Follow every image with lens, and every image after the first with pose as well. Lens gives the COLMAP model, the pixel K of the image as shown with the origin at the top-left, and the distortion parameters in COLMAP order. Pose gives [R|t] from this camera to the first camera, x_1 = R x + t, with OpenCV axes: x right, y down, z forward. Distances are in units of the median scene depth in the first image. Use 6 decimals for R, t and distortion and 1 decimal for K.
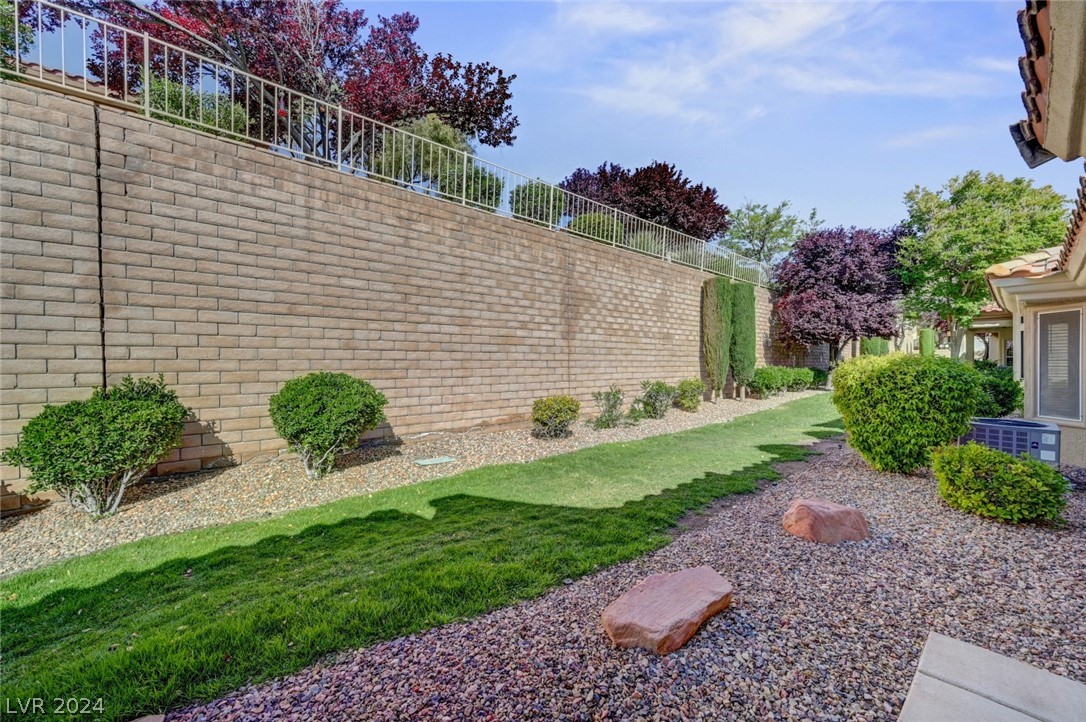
lens RADIAL K [[429.6, 0, 546.0], [0, 429.6, 364.6], [0, 0, 1]] dist [-0.003301, 0.000480]
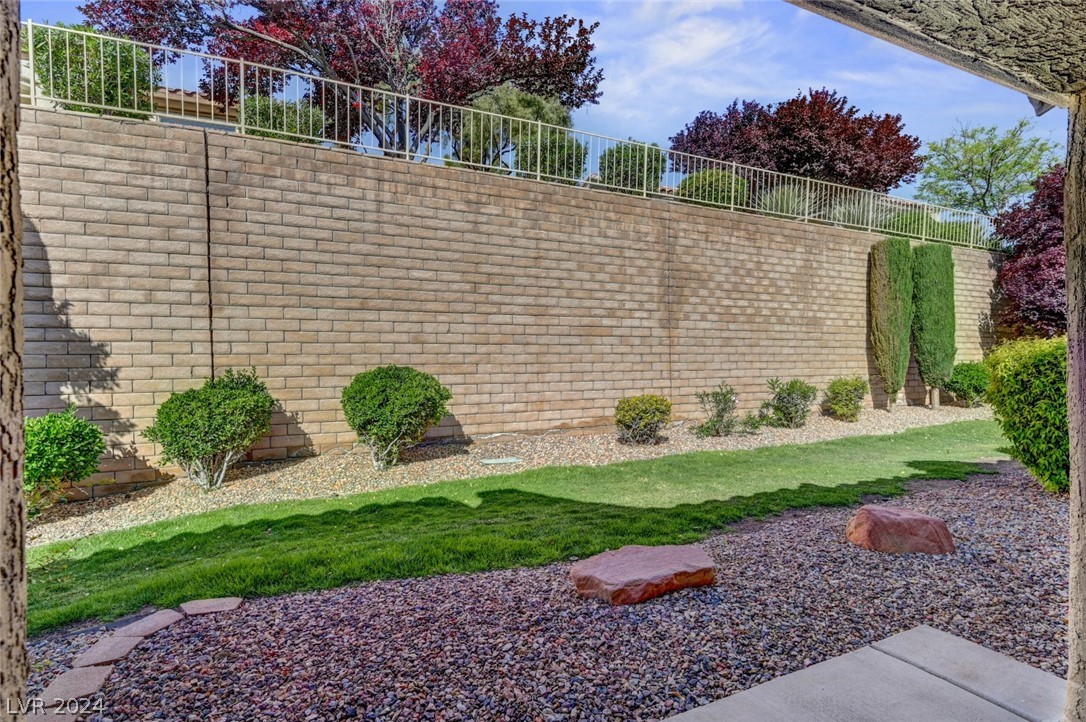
lens RADIAL K [[555.3, 0, 543.9], [0, 555.3, 364.7], [0, 0, 1]] dist [-0.001082, -0.001070]
pose [[0.964011, -0.007383, -0.265762, 0.175951], [0.006625, 0.999971, -0.003746, 0.023576], [0.265782, 0.001850, 0.964031, -0.157075]]
